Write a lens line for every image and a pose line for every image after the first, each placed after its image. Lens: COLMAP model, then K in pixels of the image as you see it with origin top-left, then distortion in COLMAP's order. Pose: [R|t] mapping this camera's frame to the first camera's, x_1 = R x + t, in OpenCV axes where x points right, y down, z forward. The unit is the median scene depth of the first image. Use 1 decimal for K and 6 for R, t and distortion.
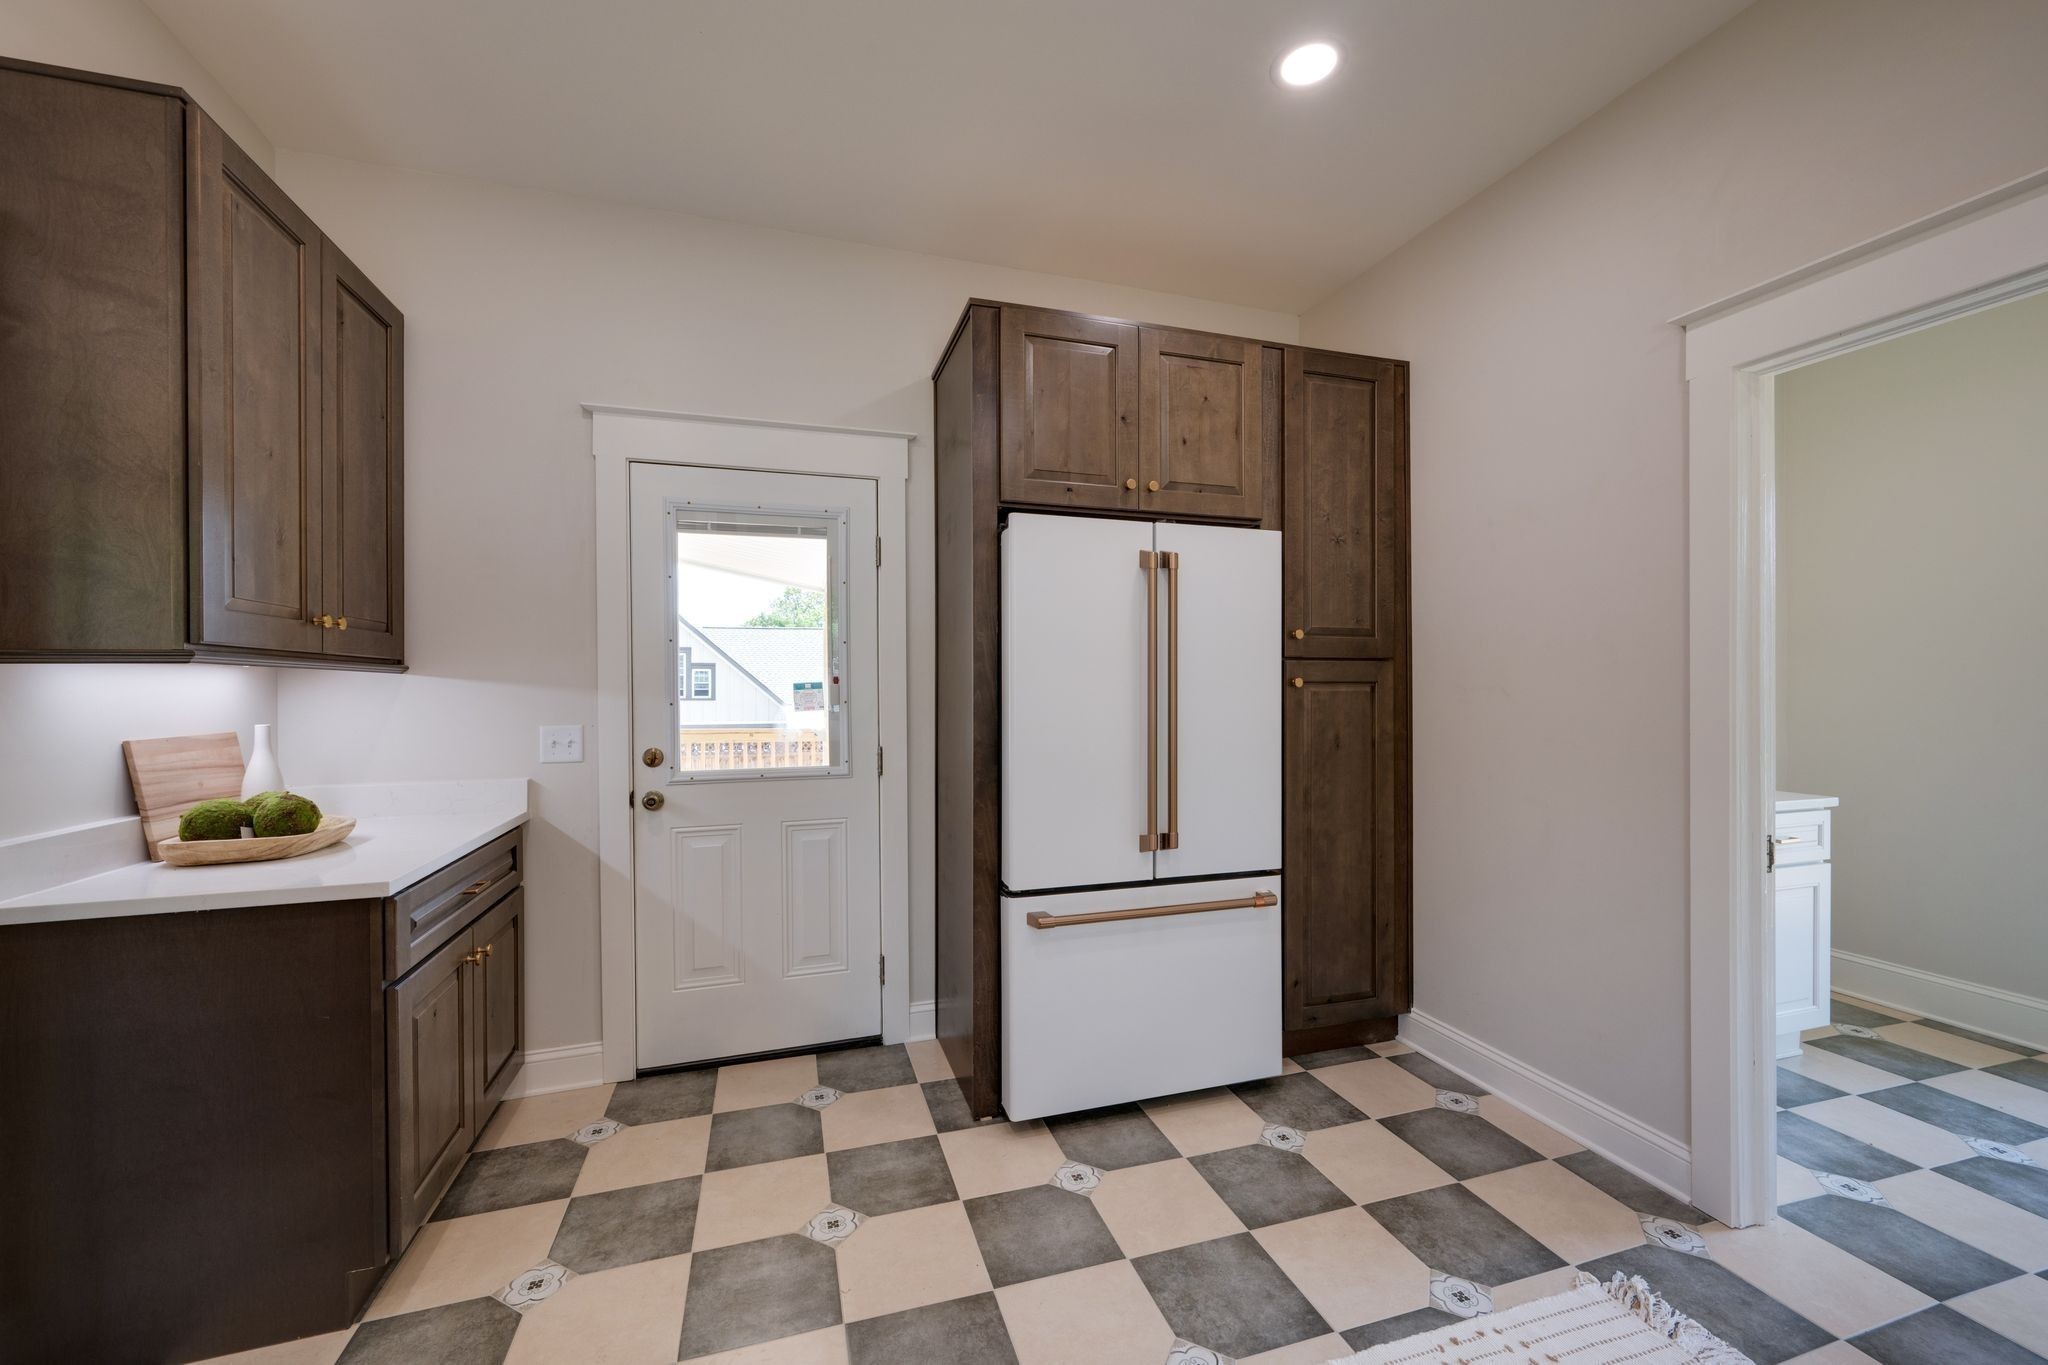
lens RADIAL K [[805.5, 0, 1029.2], [0, 805.5, 690.4], [0, 0, 1]] dist [-0.001588, -0.000672]
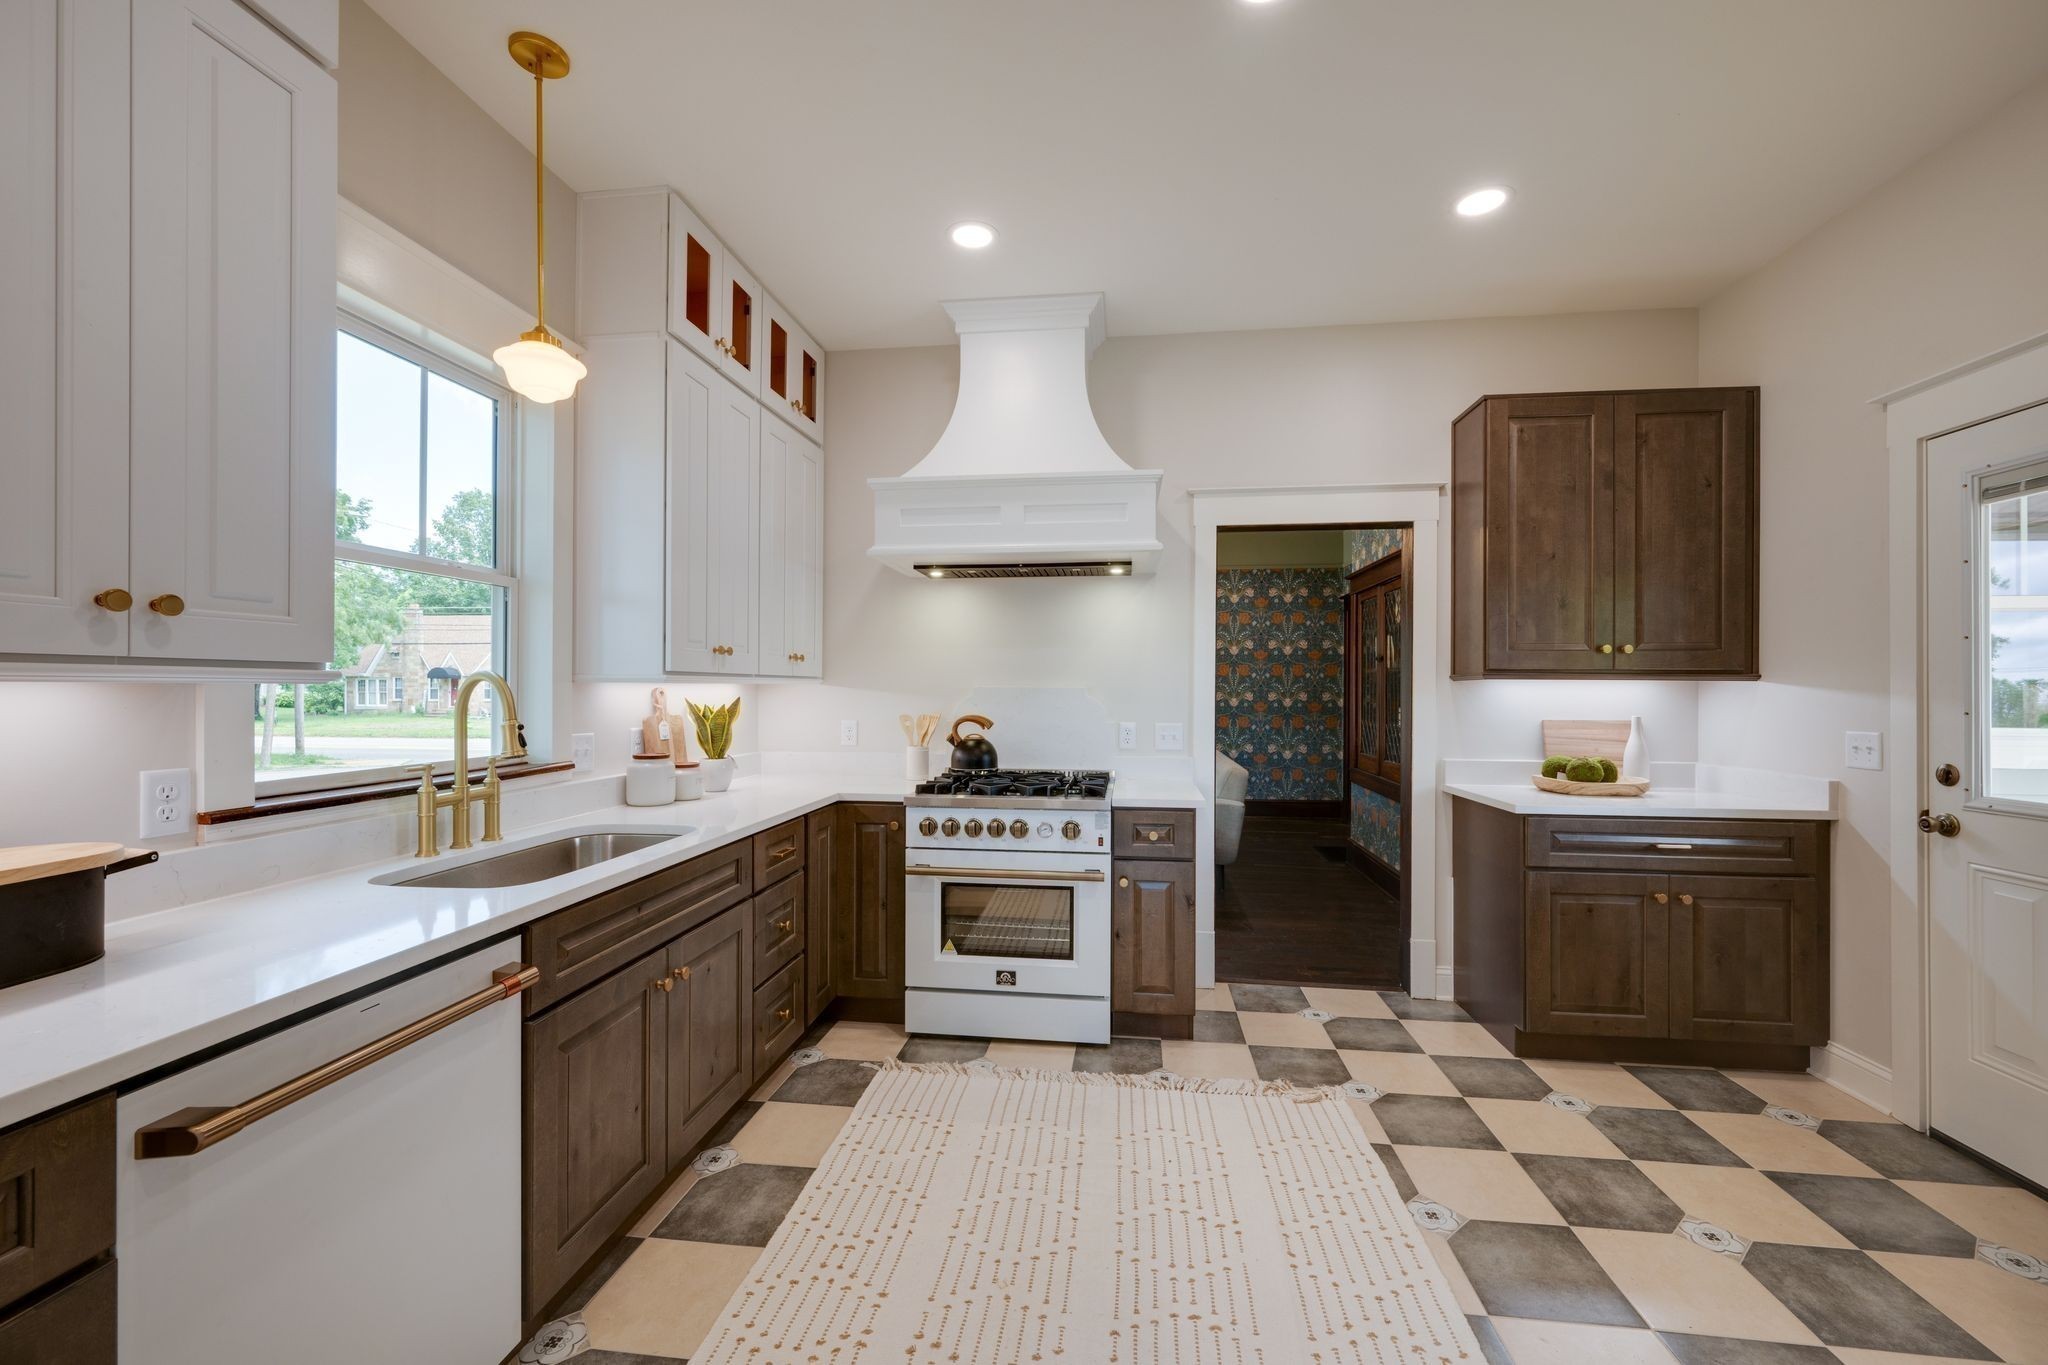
lens RADIAL K [[805.5, 0, 1029.2], [0, 805.5, 690.4], [0, 0, 1]] dist [-0.001588, -0.000672]
pose [[-0.420394, 0.004327, -0.907332, 0.761386], [-0.005815, 0.999955, 0.007463, -0.008068], [0.907323, 0.008413, -0.420350, 0.492543]]
